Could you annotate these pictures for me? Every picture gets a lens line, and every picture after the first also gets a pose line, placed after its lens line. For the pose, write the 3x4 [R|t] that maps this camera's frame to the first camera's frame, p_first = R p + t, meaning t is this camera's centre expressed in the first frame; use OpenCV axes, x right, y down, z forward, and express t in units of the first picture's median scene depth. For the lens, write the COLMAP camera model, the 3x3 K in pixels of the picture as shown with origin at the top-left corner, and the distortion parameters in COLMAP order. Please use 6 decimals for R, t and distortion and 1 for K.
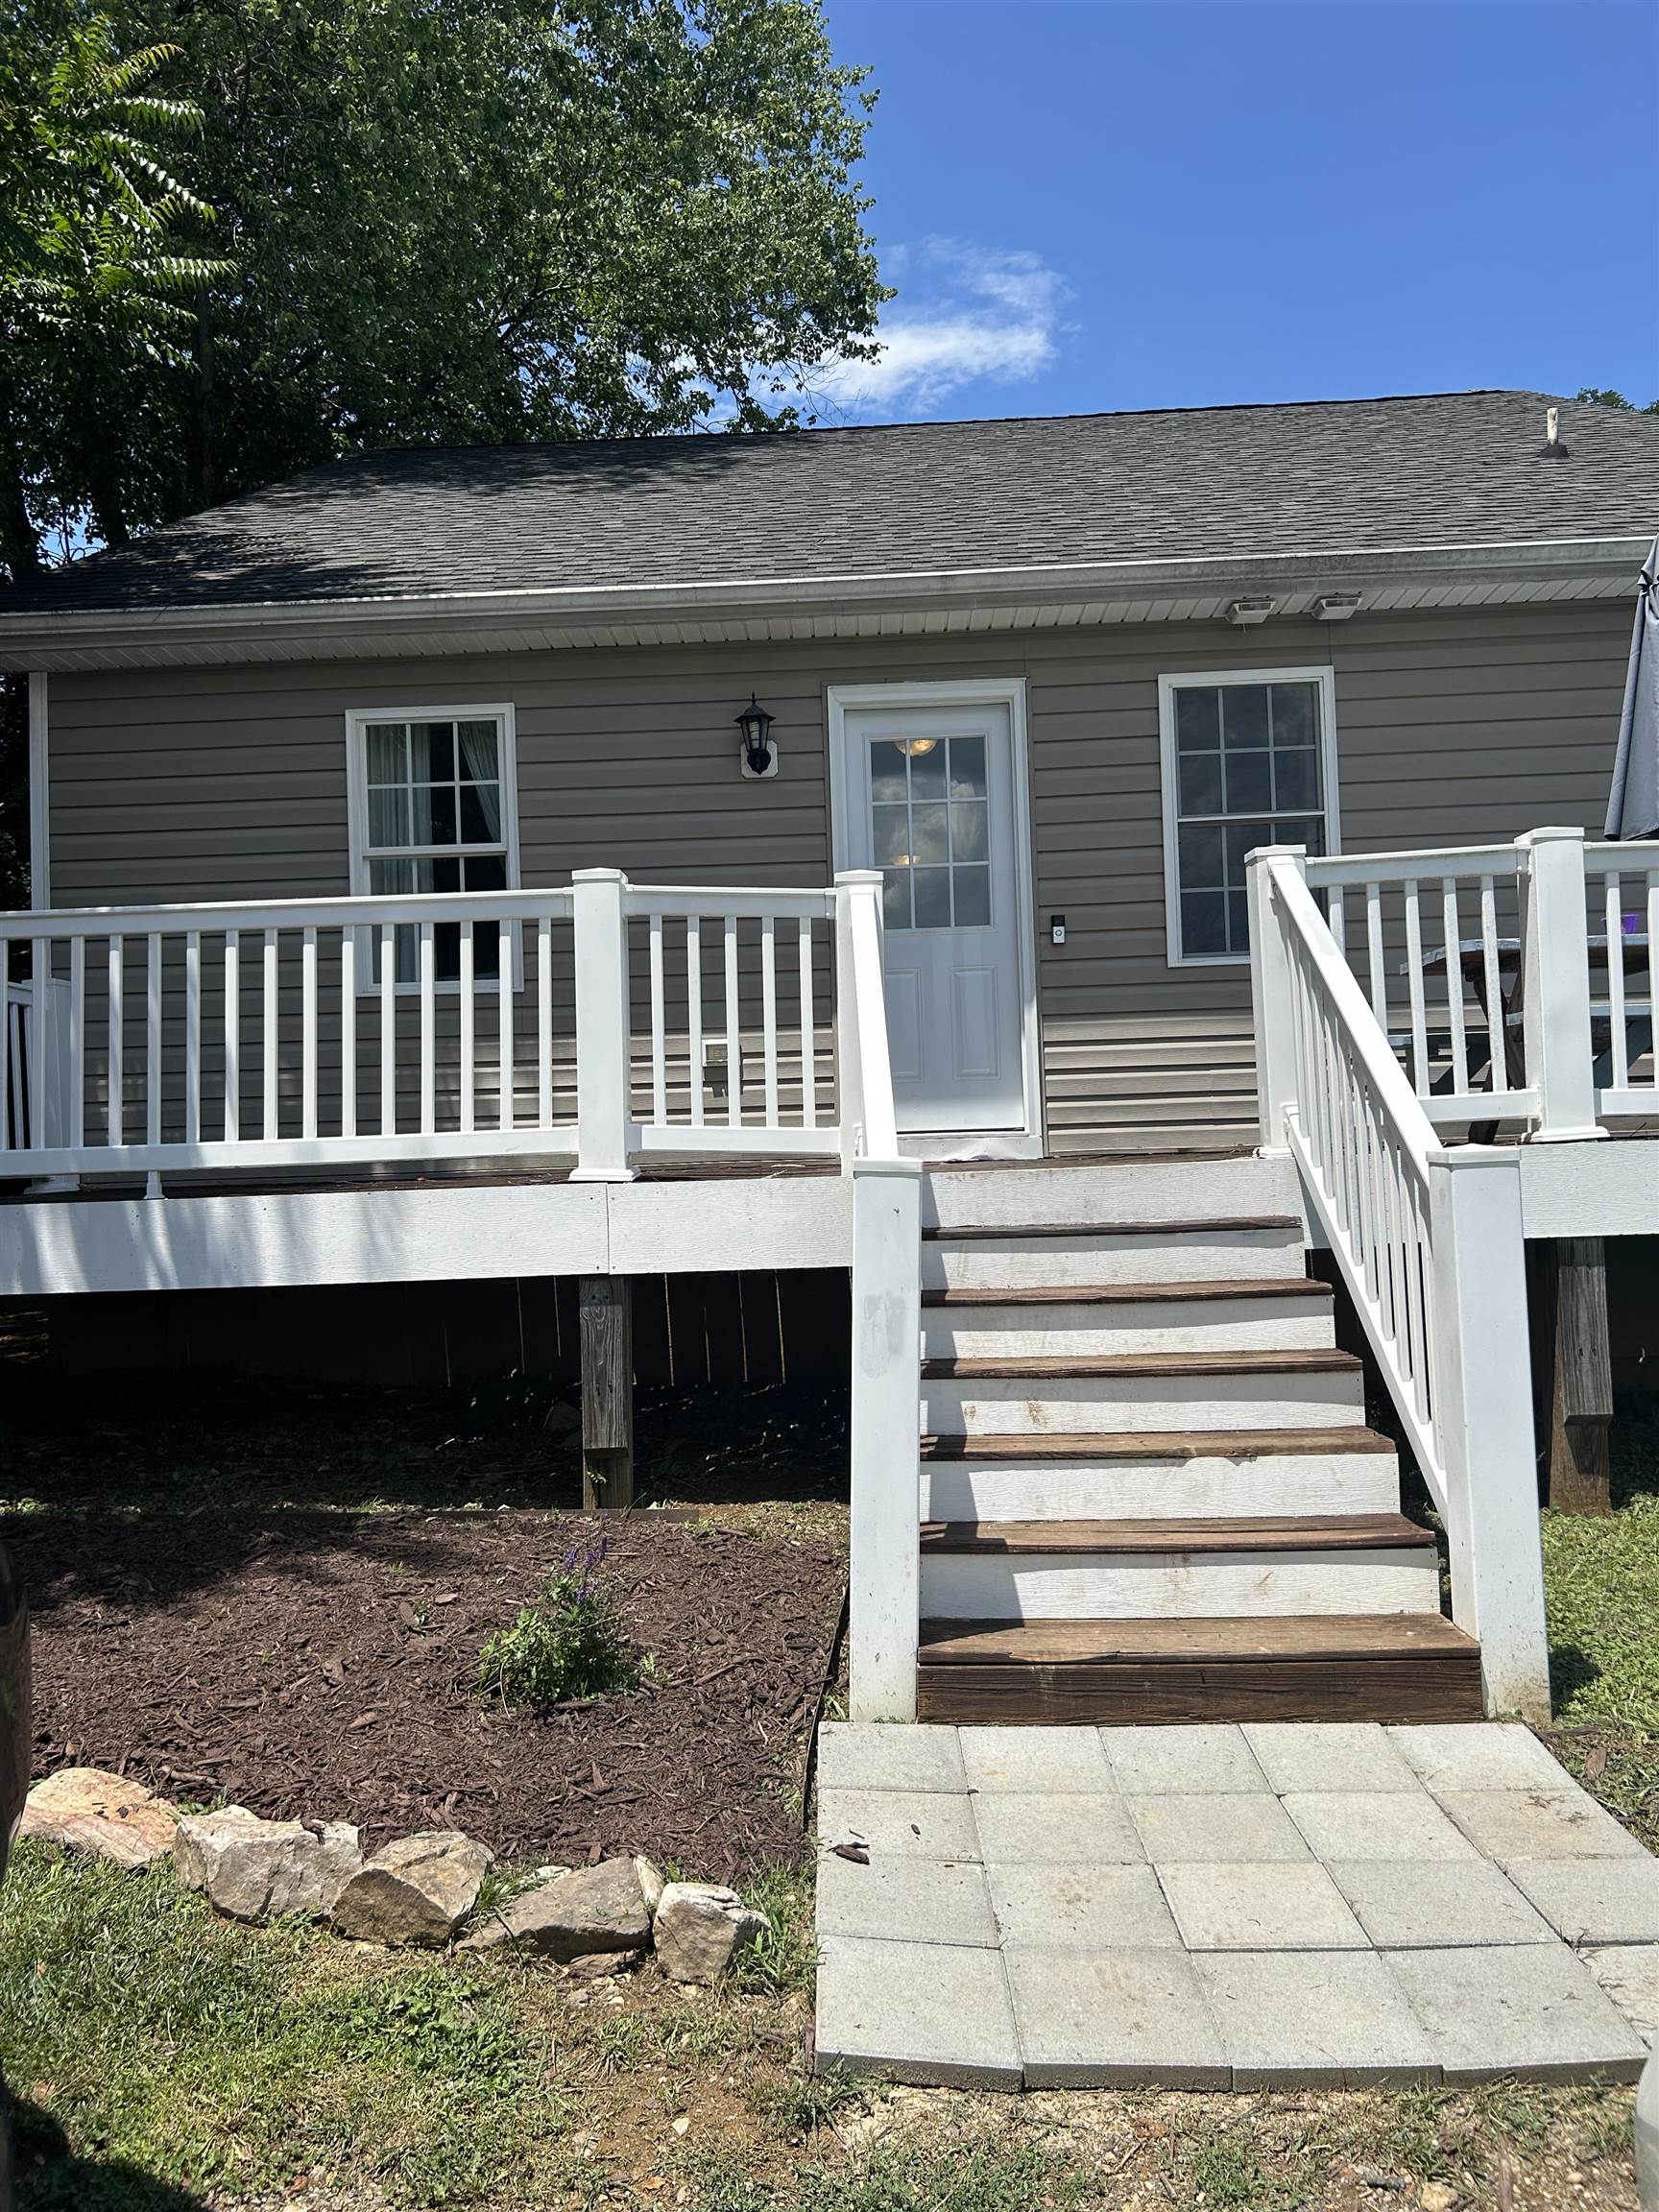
lens RADIAL K [[1659.2, 0, 853.4], [0, 1659.2, 1094.5], [0, 0, 1]] dist [0.042449, -0.051767]
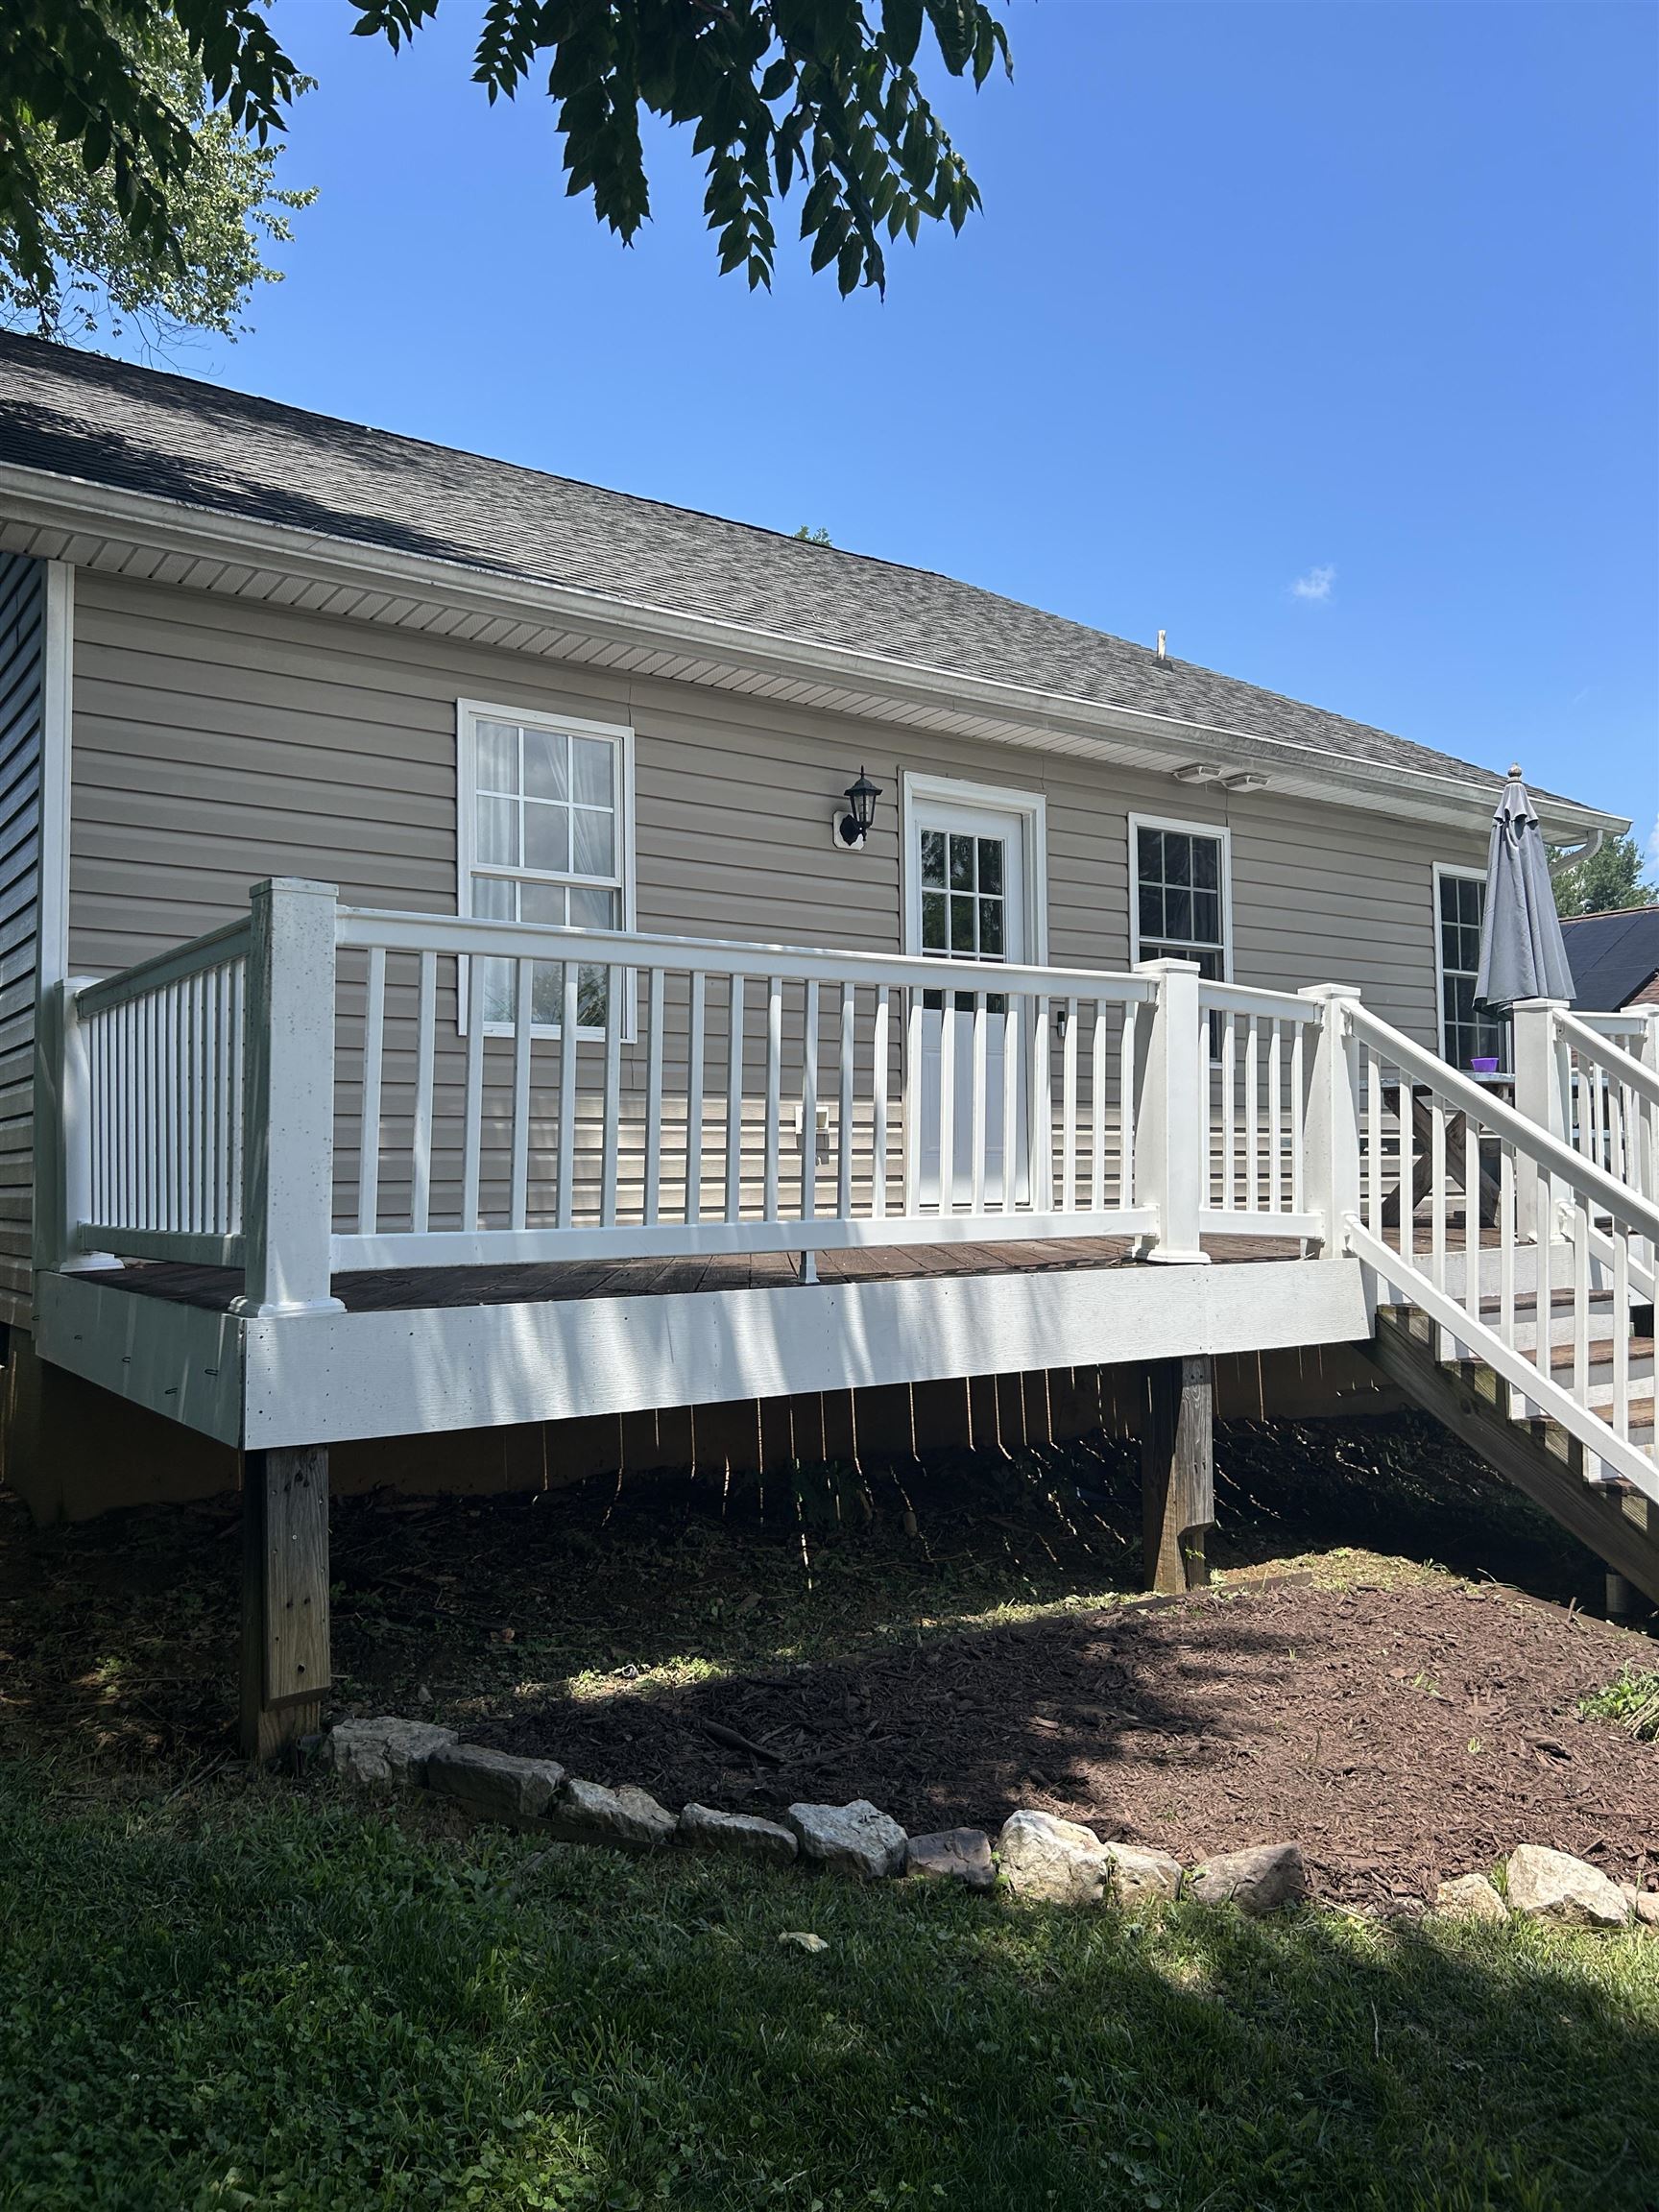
lens RADIAL K [[1659.2, 0, 851.2], [0, 1659.2, 1104.3], [0, 0, 1]] dist [0.042449, -0.051767]
pose [[0.788551, 0.053599, 0.612629, -0.972455], [-0.042817, 0.998562, -0.032251, -0.005537], [-0.613477, -0.000800, 0.789712, 0.297259]]
